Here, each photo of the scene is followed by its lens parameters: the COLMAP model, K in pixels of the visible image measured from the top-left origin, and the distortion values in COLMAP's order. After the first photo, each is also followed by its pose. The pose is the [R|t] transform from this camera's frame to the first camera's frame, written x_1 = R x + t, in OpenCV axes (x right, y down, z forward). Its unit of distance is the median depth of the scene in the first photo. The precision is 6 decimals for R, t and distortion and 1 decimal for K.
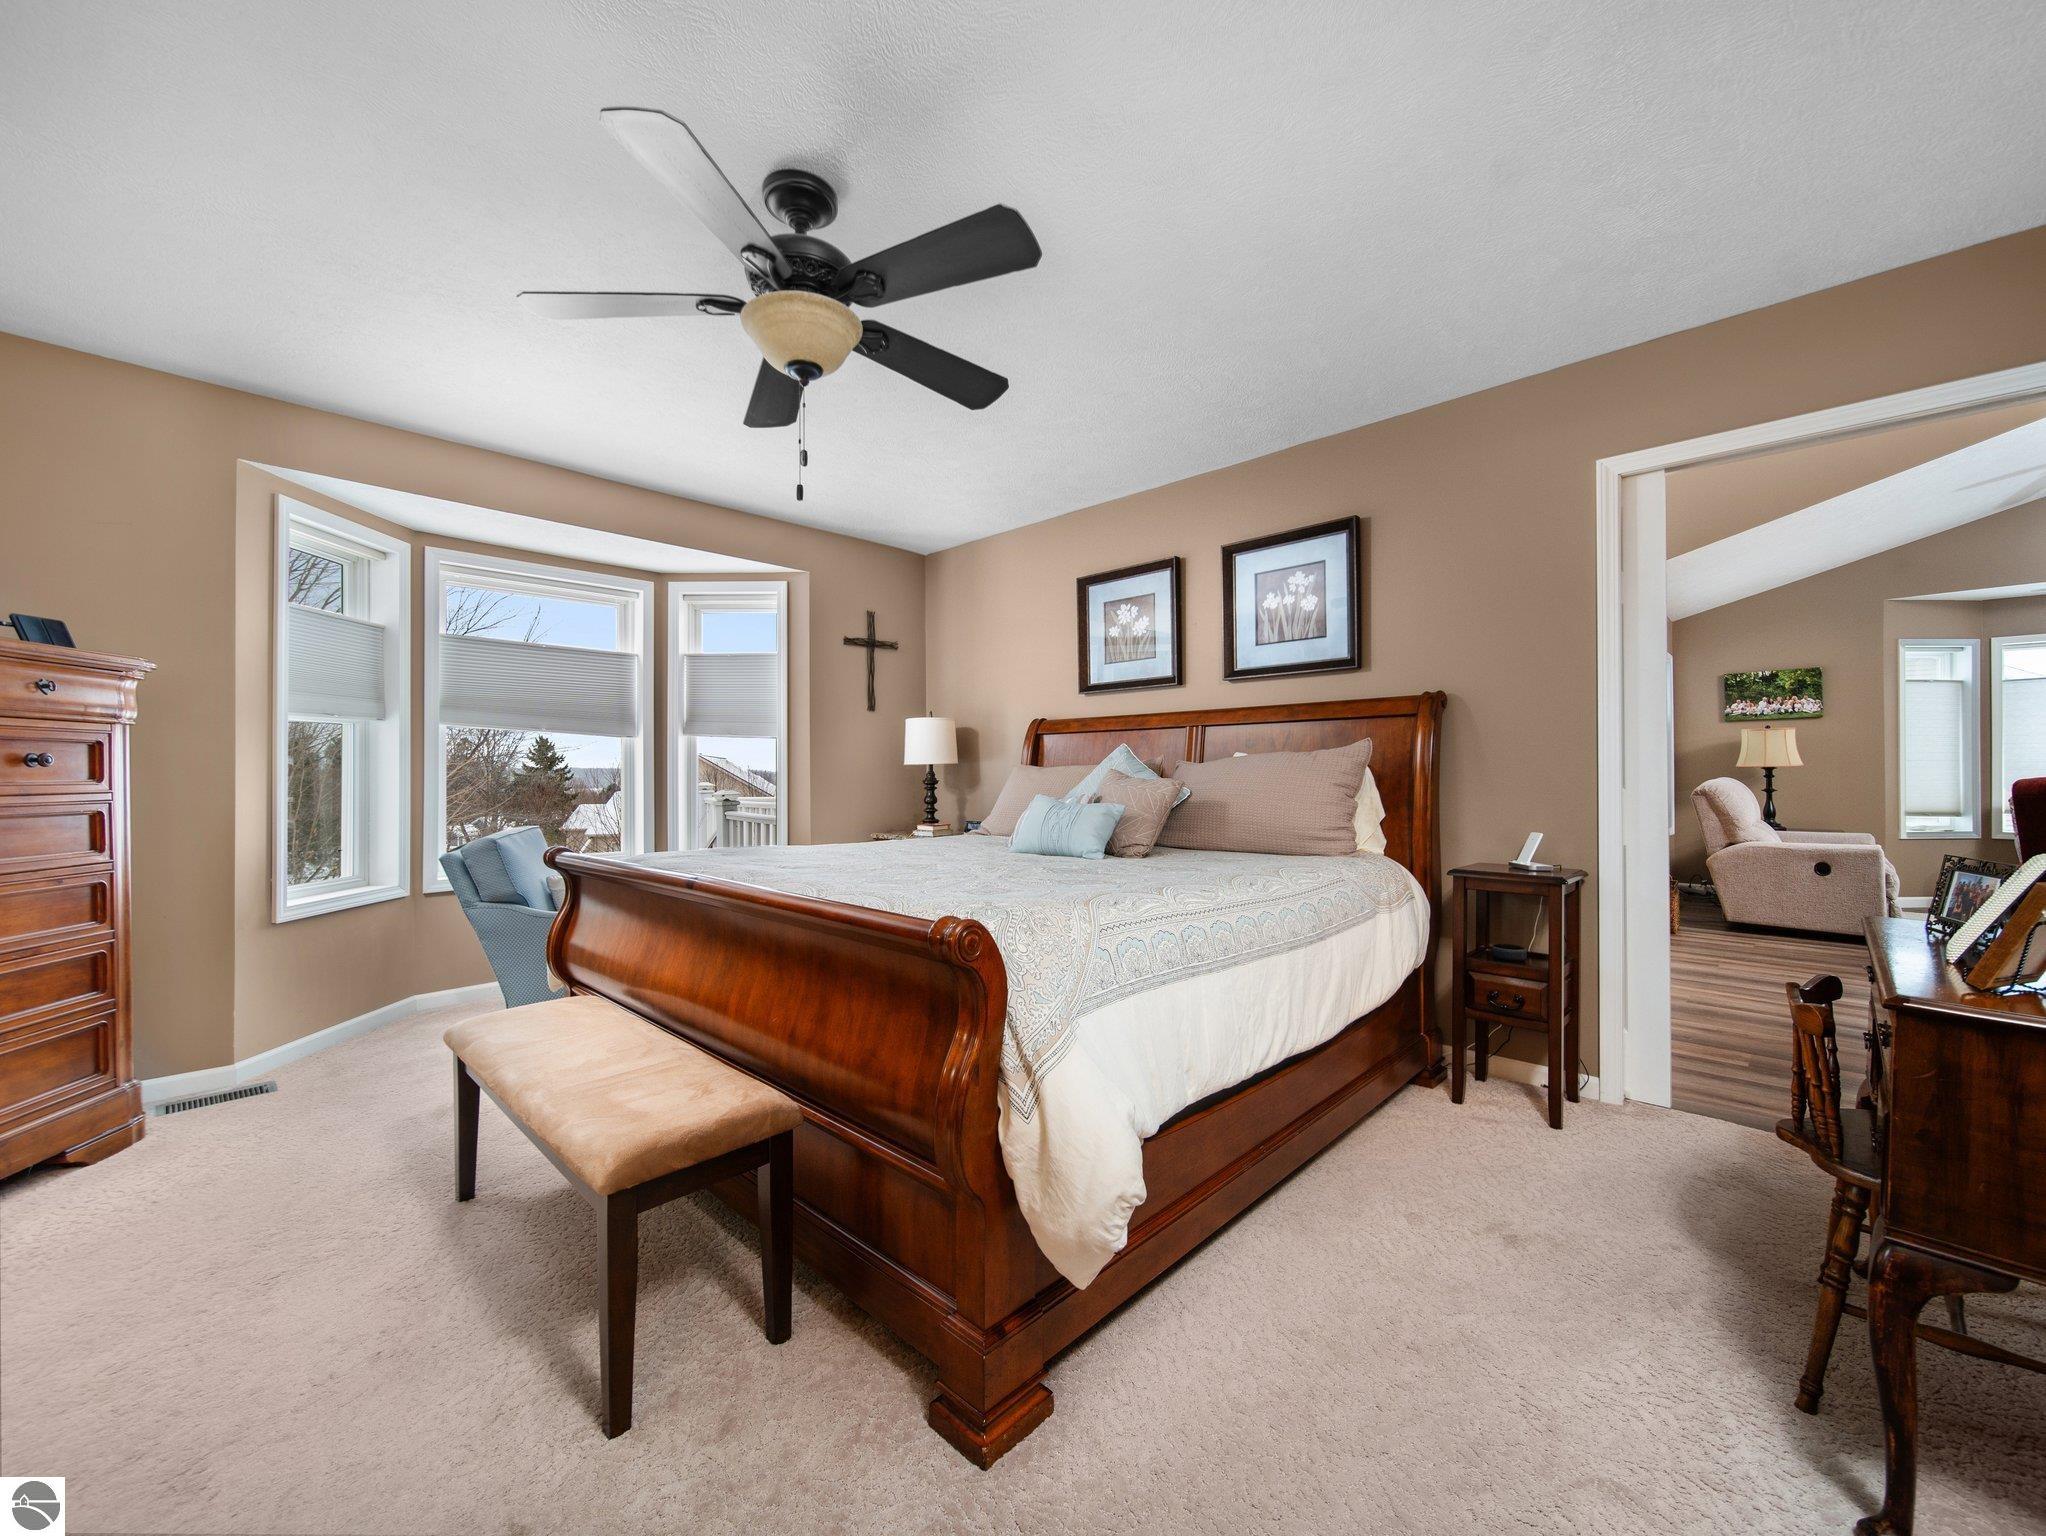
lens RADIAL K [[813.7, 0, 1023.0], [0, 813.7, 768.0], [0, 0, 1]] dist [-0.000049, -0.000130]
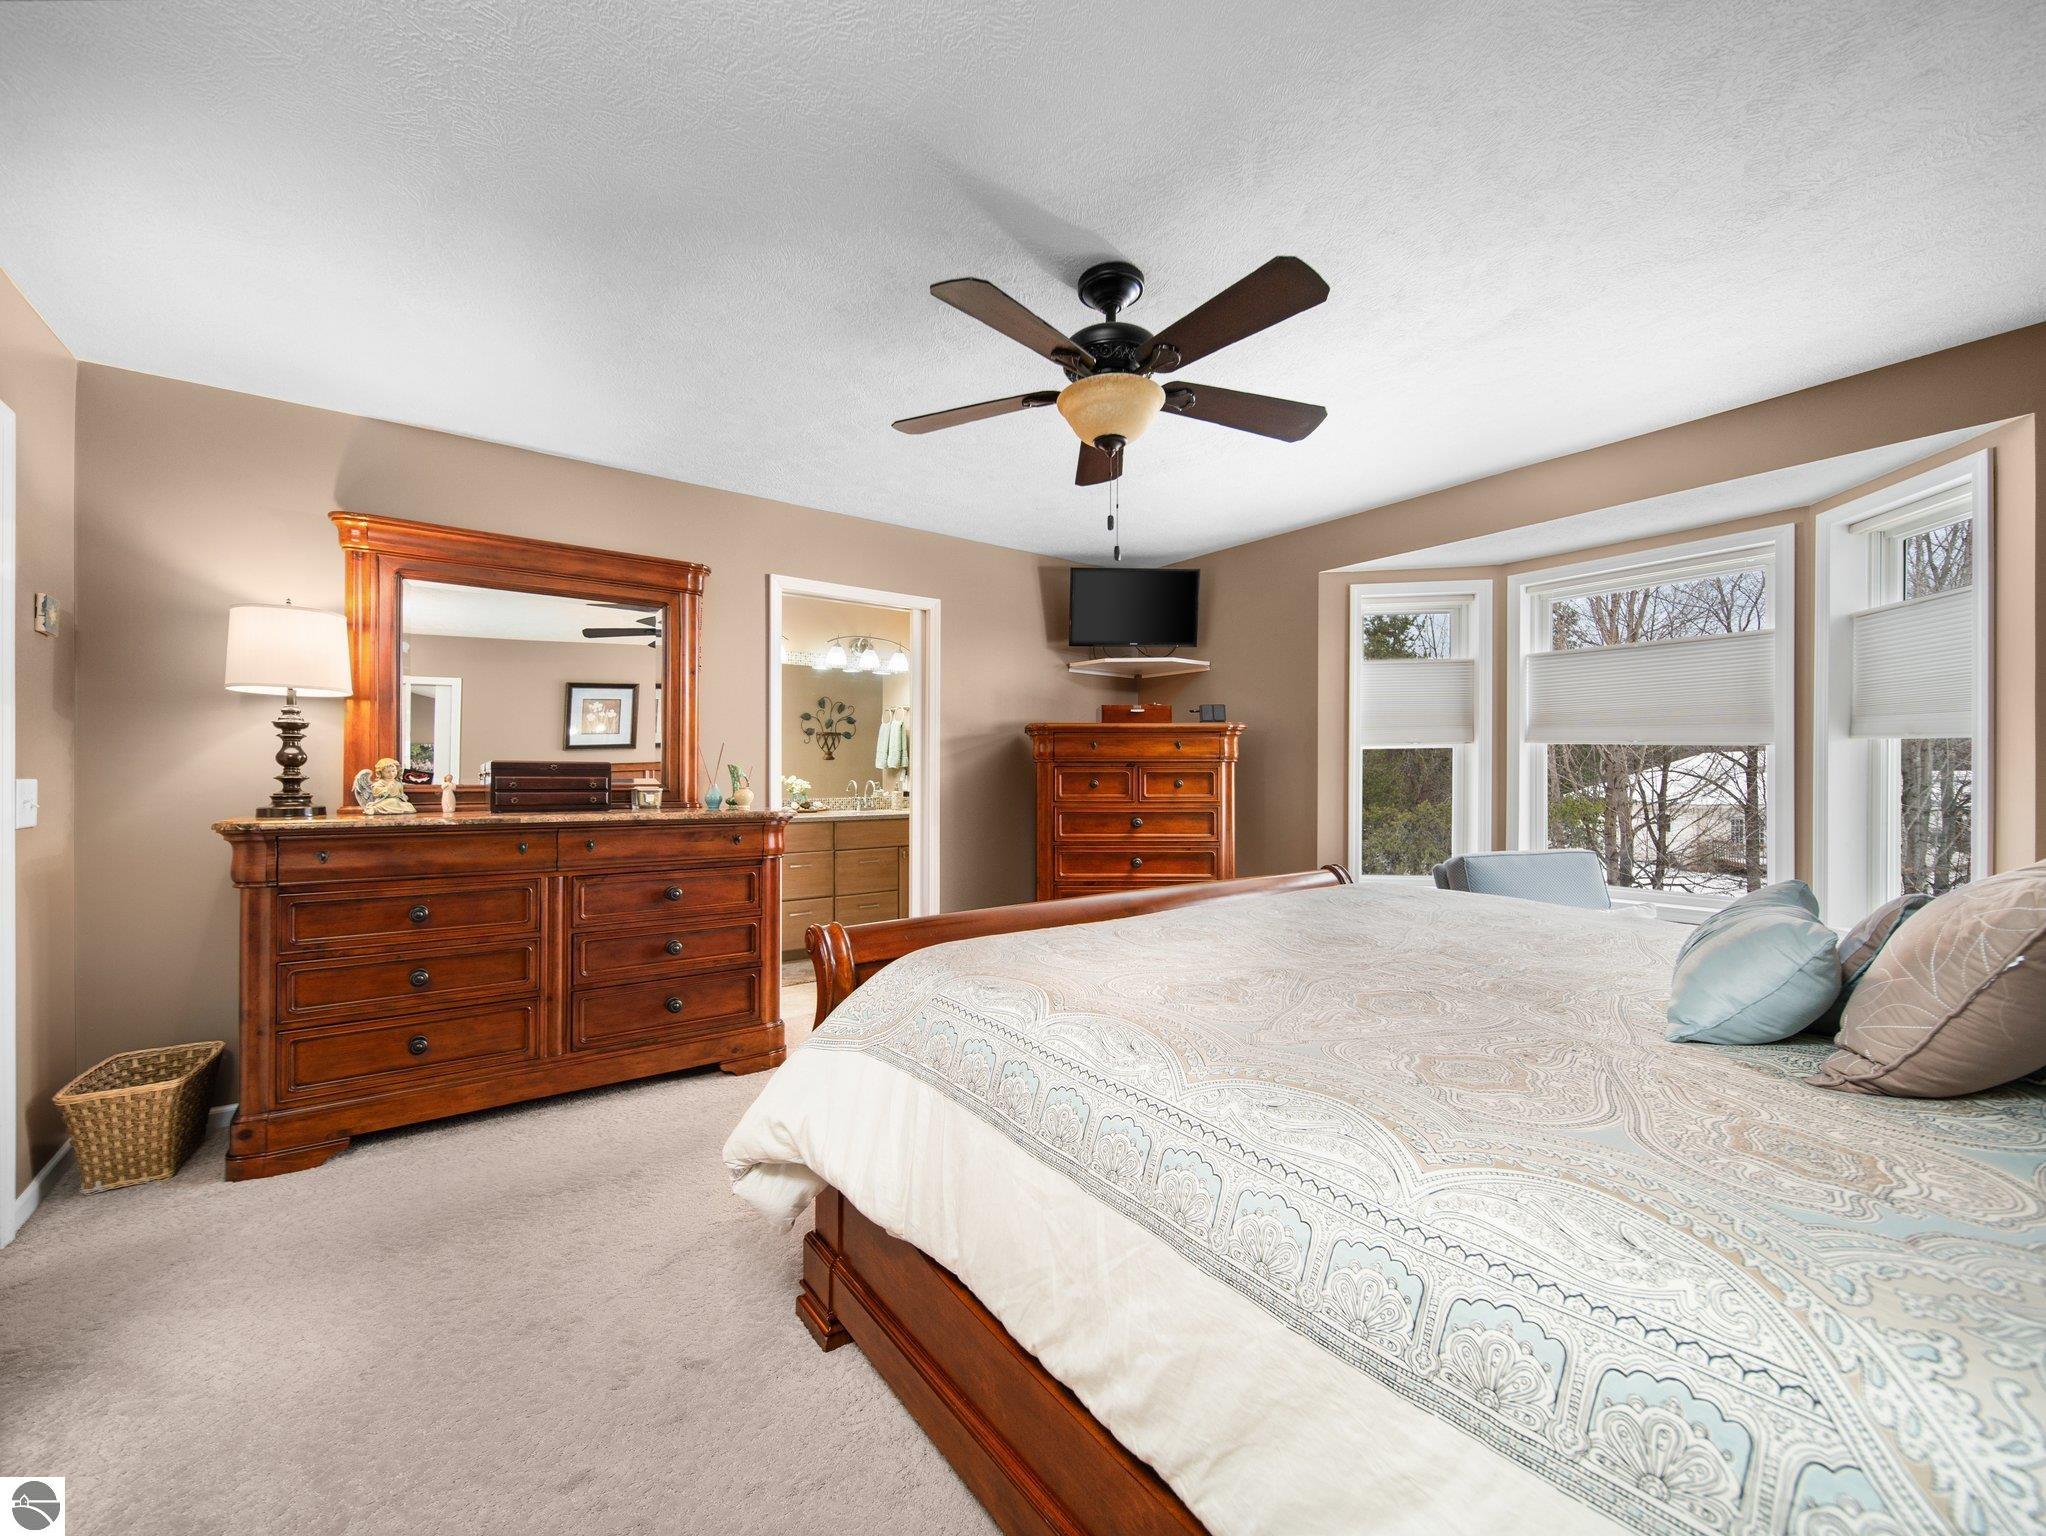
lens RADIAL K [[813.7, 0, 1023.0], [0, 813.7, 768.0], [0, 0, 1]] dist [-0.000049, -0.000130]
pose [[-0.168257, -0.001138, -0.985742, 0.446166], [0.010581, 0.999940, -0.002960, -0.025837], [0.985686, -0.010929, -0.168235, 0.567509]]
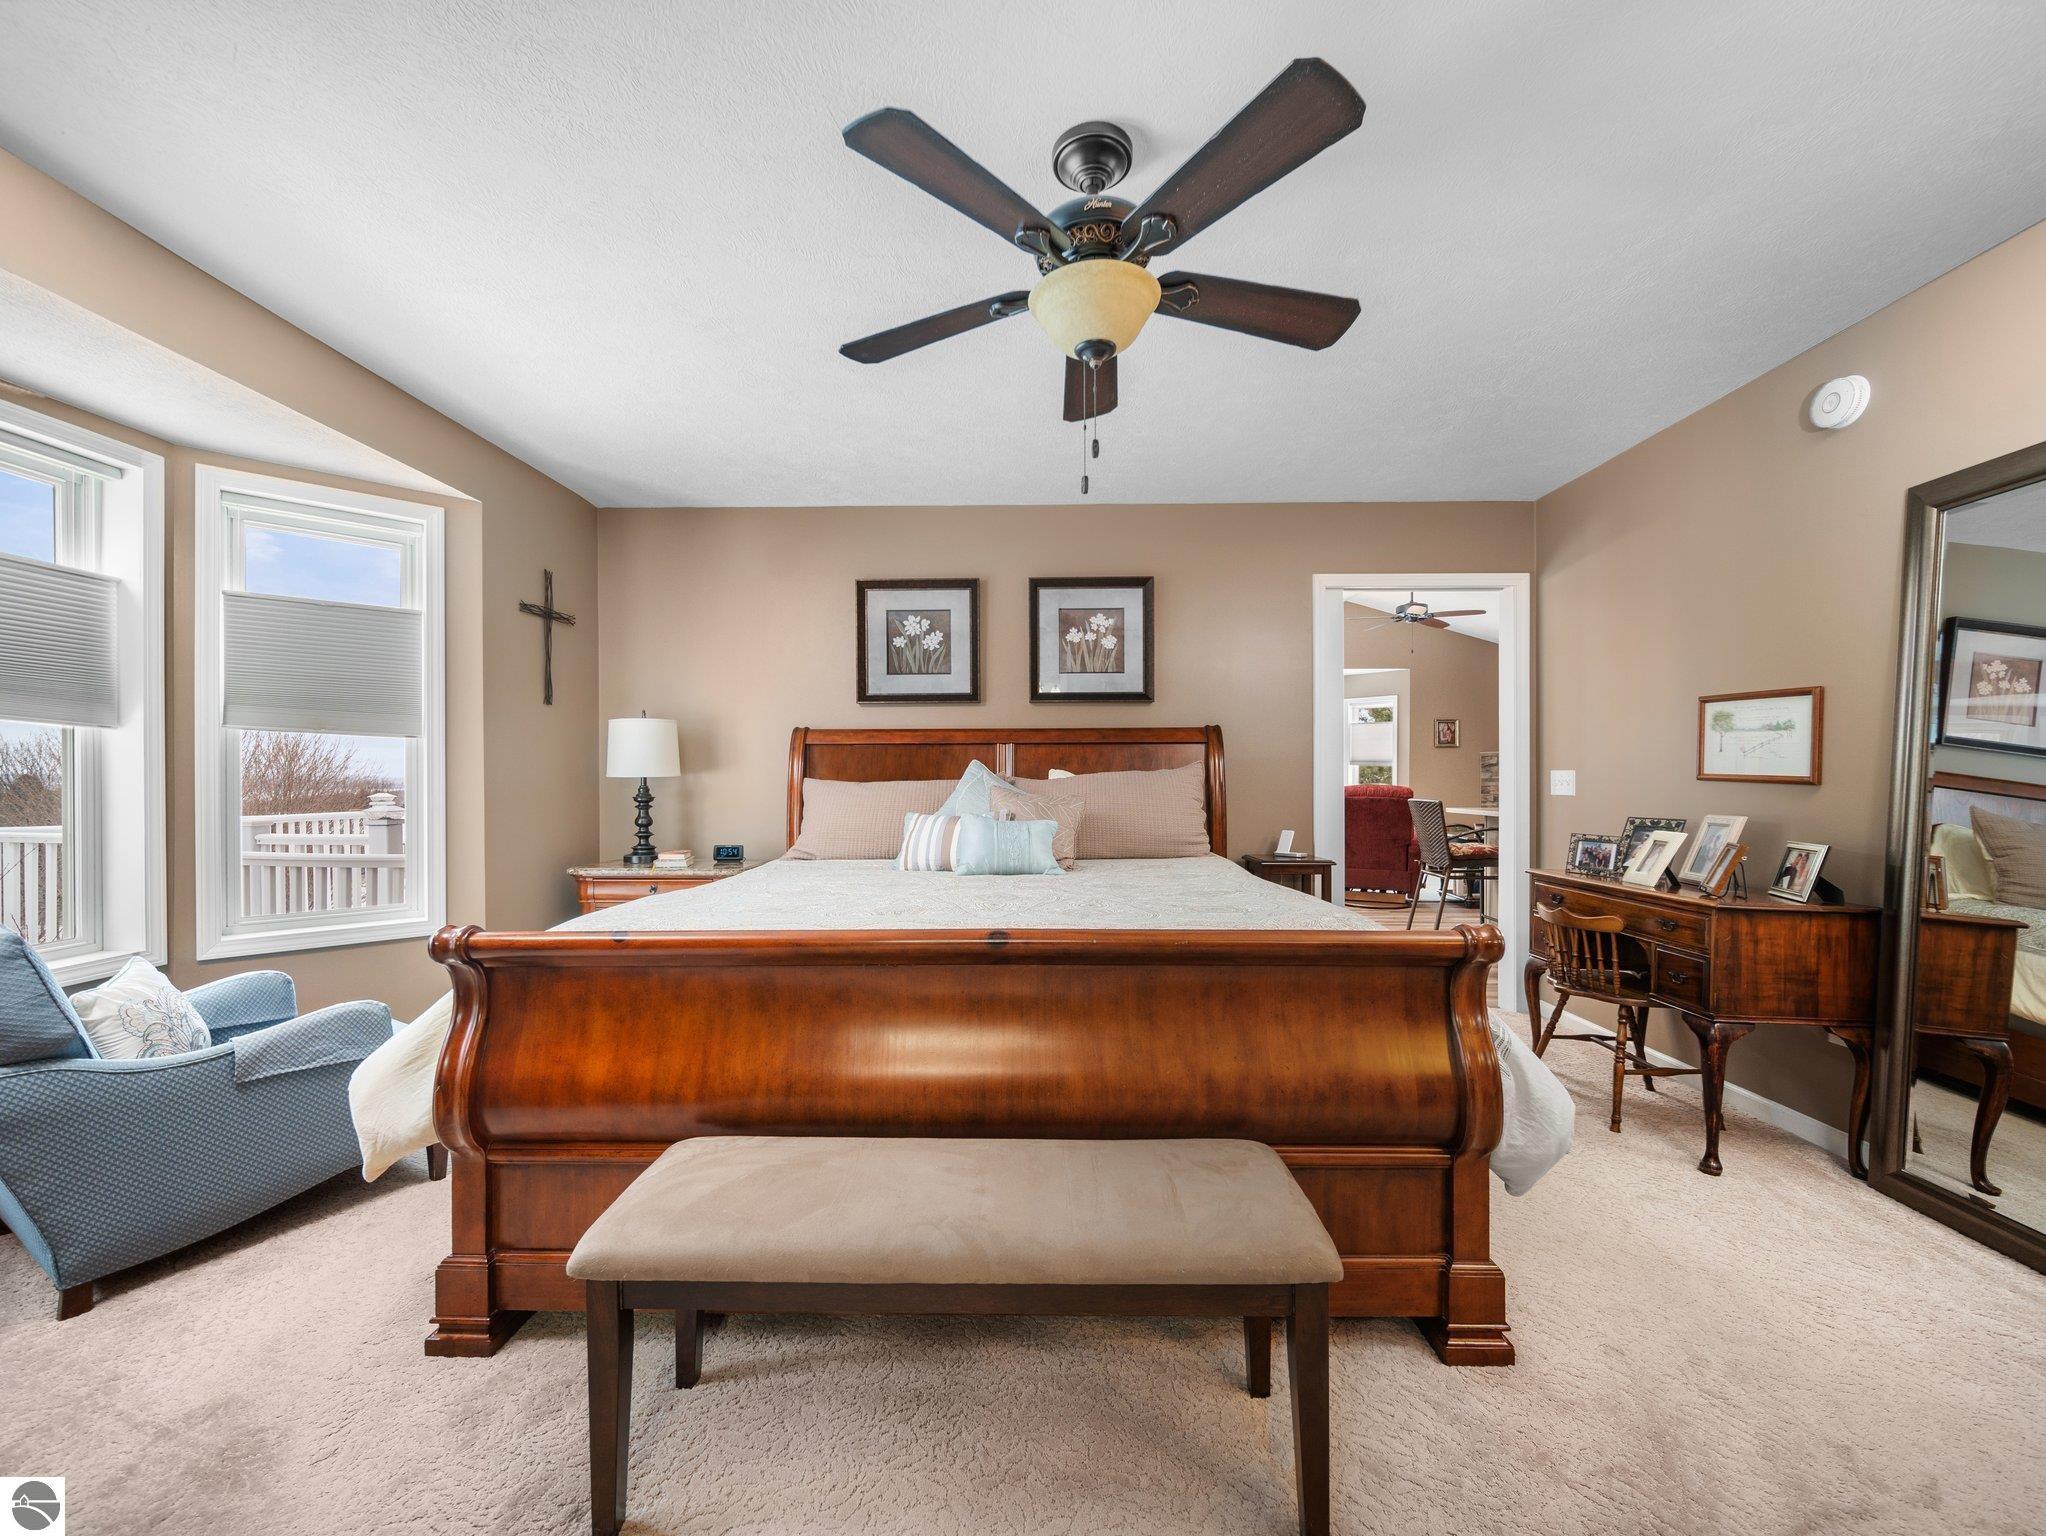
lens RADIAL K [[821.8, 0, 1023.0], [0, 821.8, 768.0], [0, 0, 1]] dist [0.002474, 0.000019]
pose [[0.733369, 0.010650, 0.679747, -0.504343], [-0.004854, 0.999934, -0.010430, -0.008722], [-0.679813, 0.004349, 0.733372, 0.206152]]
